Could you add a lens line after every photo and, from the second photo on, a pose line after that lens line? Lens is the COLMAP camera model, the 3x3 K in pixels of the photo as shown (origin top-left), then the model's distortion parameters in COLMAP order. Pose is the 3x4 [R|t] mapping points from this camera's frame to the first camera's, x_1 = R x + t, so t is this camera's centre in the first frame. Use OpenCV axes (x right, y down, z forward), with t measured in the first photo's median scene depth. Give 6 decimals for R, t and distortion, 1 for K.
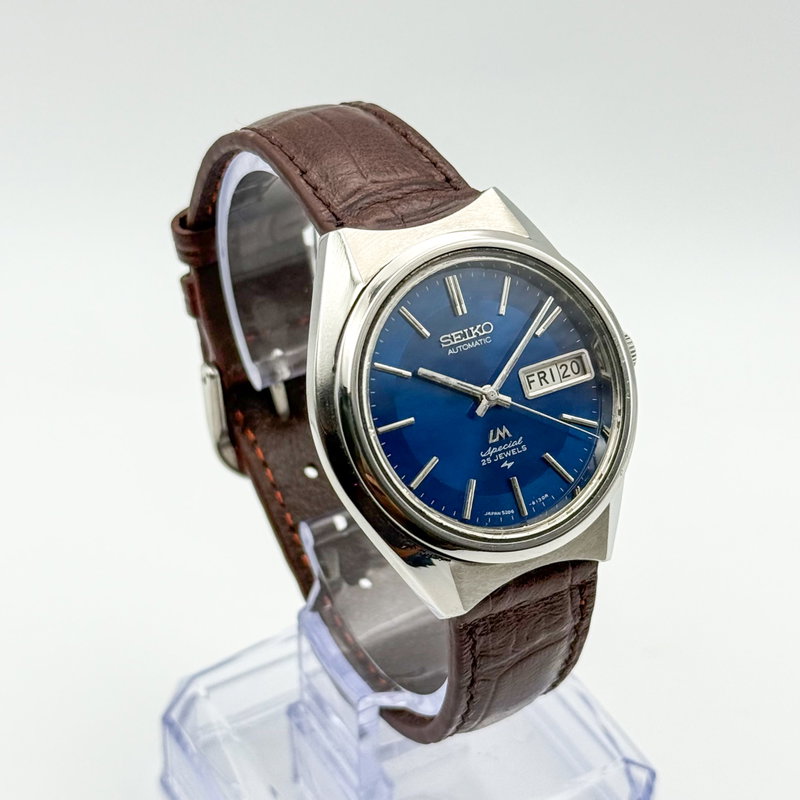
lens RADIAL K [[2058.2, 0, 374.9], [0, 2058.2, 428.1], [0, 0, 1]] dist [0.093484, 1.570760]
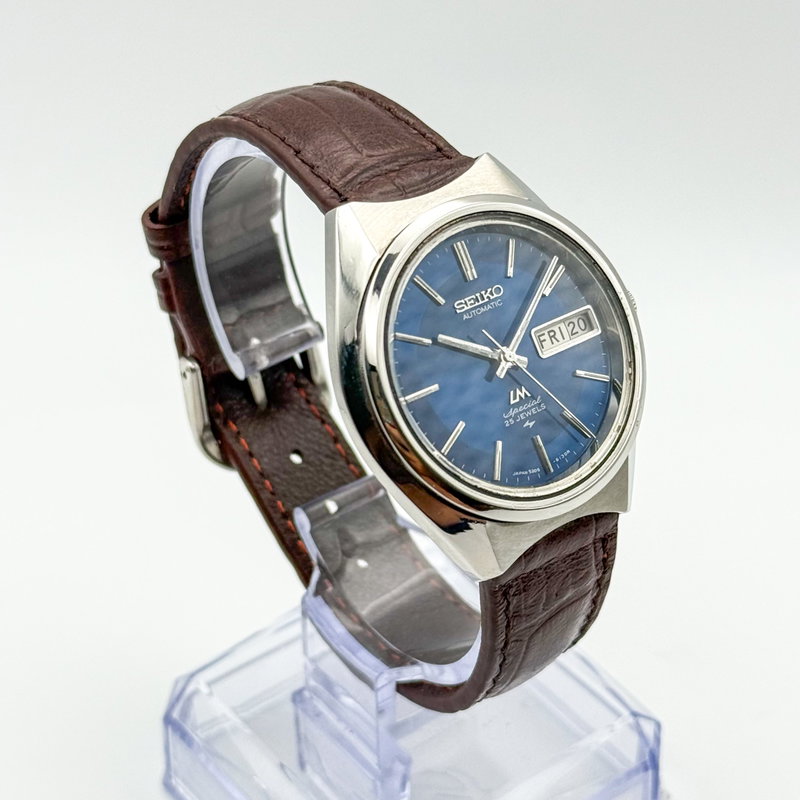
lens RADIAL K [[2058.2, 0, 374.9], [0, 2058.2, 428.1], [0, 0, 1]] dist [0.093484, 1.570760]
pose [[0.992037, -0.083787, 0.094039, -0.101123], [0.084588, 0.996406, -0.004563, 0.017095], [-0.093319, 0.012481, 0.995558, 0.000698]]
